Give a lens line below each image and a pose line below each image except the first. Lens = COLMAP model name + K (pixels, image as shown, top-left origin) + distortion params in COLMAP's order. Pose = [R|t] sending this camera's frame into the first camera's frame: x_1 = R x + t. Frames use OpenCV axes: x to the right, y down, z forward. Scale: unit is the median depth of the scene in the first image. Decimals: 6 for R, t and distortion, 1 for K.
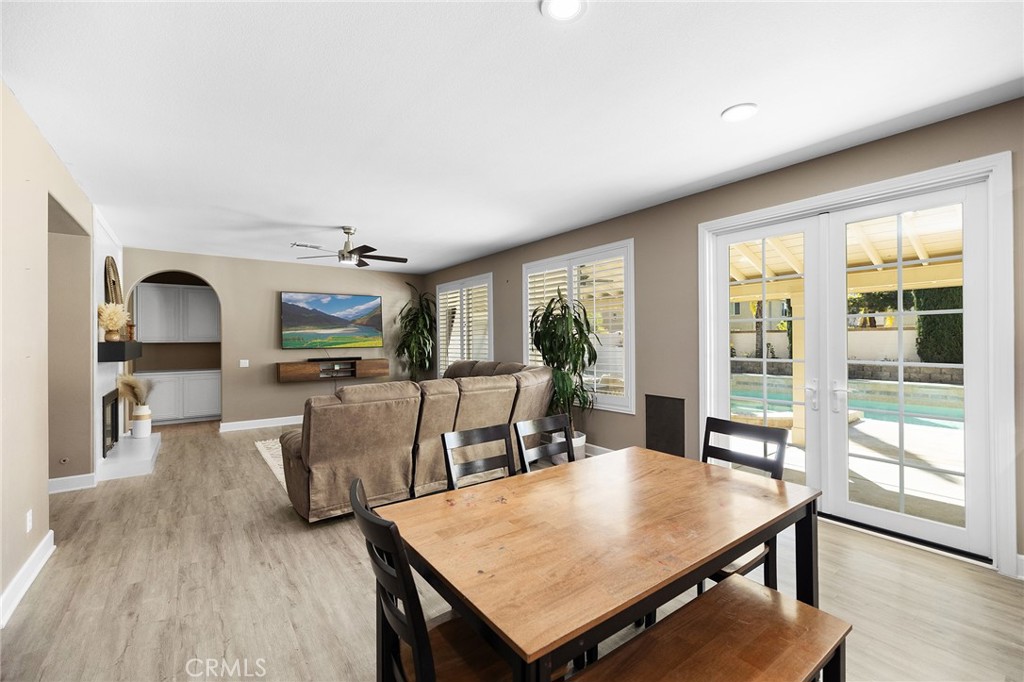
lens RADIAL K [[433.5, 0, 512.0], [0, 433.5, 341.0], [0, 0, 1]] dist [0.002439, 0.000676]
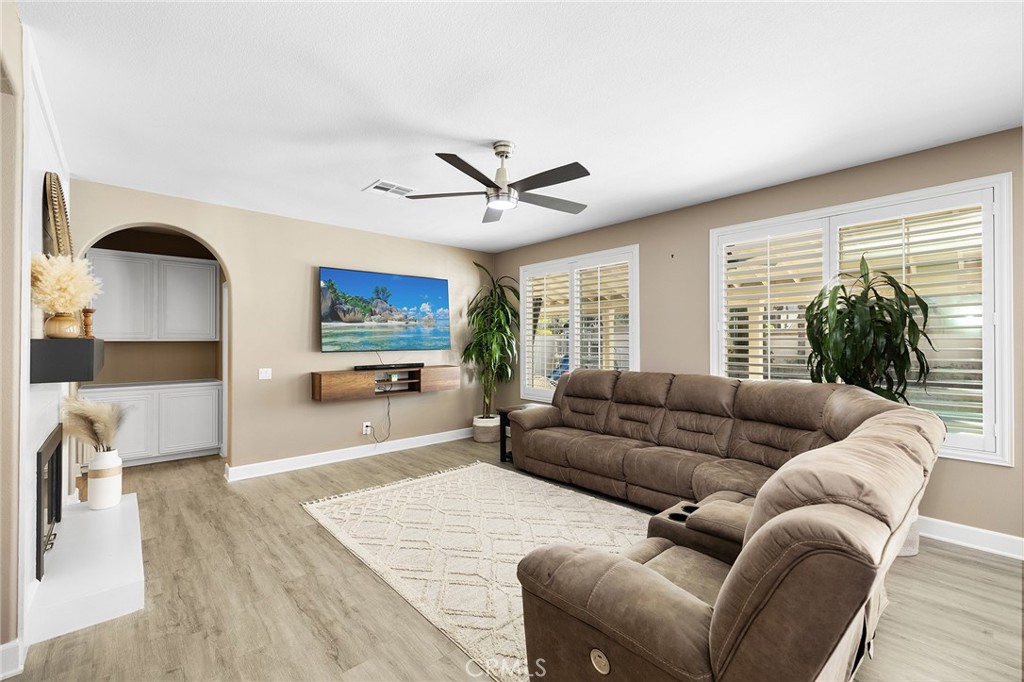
lens RADIAL K [[434.2, 0, 510.8], [0, 434.2, 340.9], [0, 0, 1]] dist [0.000925, 0.000081]
pose [[0.995232, 0.007502, 0.097242, -0.321067], [-0.007247, 0.999969, -0.002973, 0.001677], [-0.097262, 0.002254, 0.995256, 0.322258]]
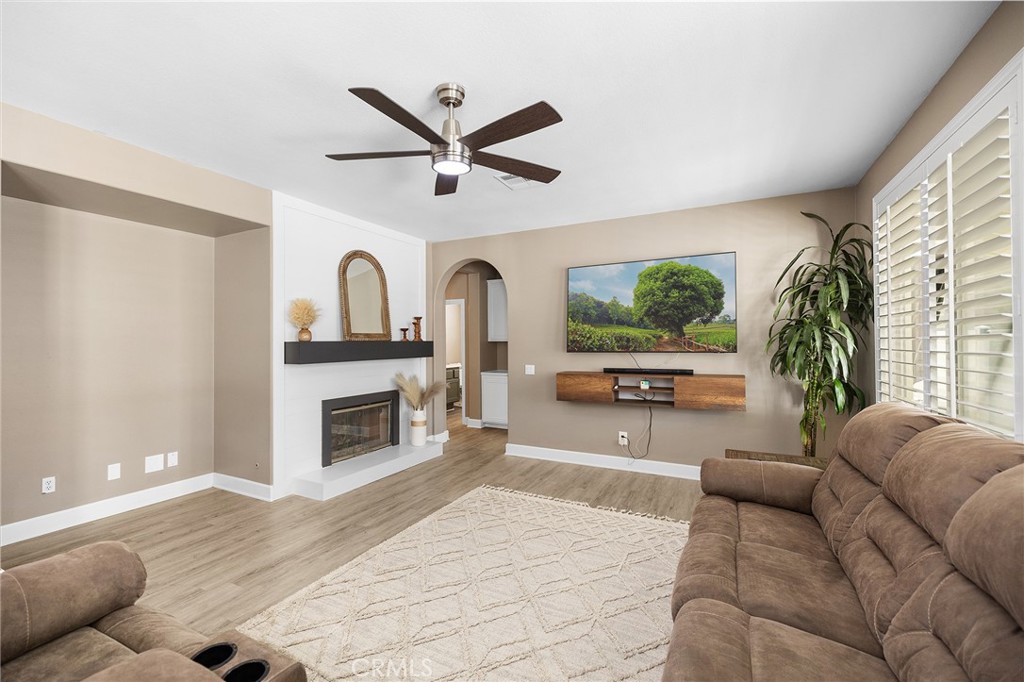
lens RADIAL K [[428.5, 0, 505.6], [0, 428.5, 342.2], [0, 0, 1]] dist [-0.001760, 0.000047]
pose [[0.436711, 0.006333, -0.899580, 0.033270], [-0.001288, 0.999979, 0.006414, -0.000682], [0.899601, -0.001643, 0.436709, 0.655146]]
